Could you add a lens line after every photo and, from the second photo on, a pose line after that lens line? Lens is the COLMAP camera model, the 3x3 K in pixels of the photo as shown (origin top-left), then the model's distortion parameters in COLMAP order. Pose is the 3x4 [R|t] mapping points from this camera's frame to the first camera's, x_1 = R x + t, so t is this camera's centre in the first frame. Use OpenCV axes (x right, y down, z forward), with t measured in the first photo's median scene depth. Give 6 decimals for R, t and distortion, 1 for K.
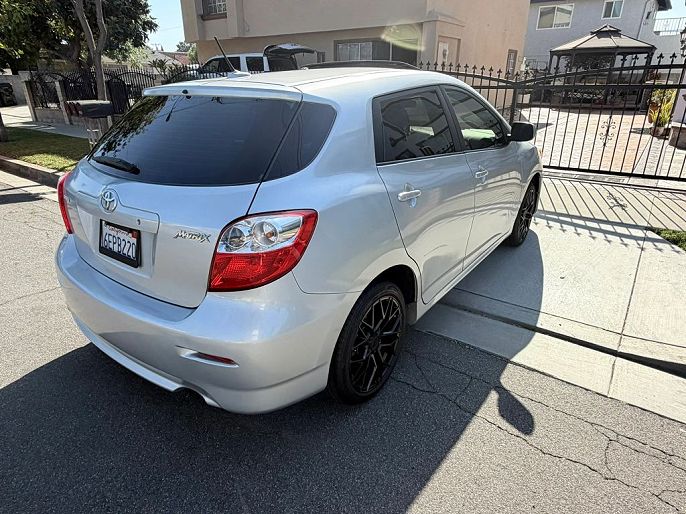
lens RADIAL K [[424.2, 0, 344.9], [0, 424.2, 262.0], [0, 0, 1]] dist [-0.006612, 0.001596]
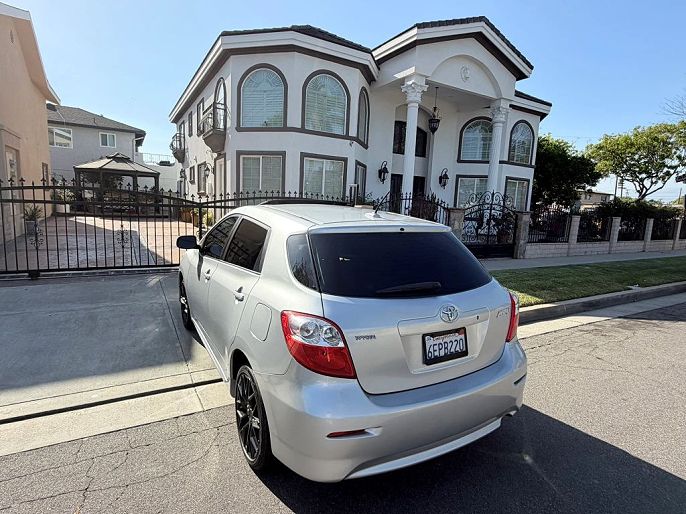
lens RADIAL K [[375.9, 0, 341.6], [0, 375.9, 256.6], [0, 0, 1]] dist [-0.005123, -0.001193]
pose [[0.402367, -0.099882, 0.910013, -1.317065], [0.309666, 0.950286, -0.032618, -0.285363], [-0.861515, 0.294925, 0.413294, 0.593720]]
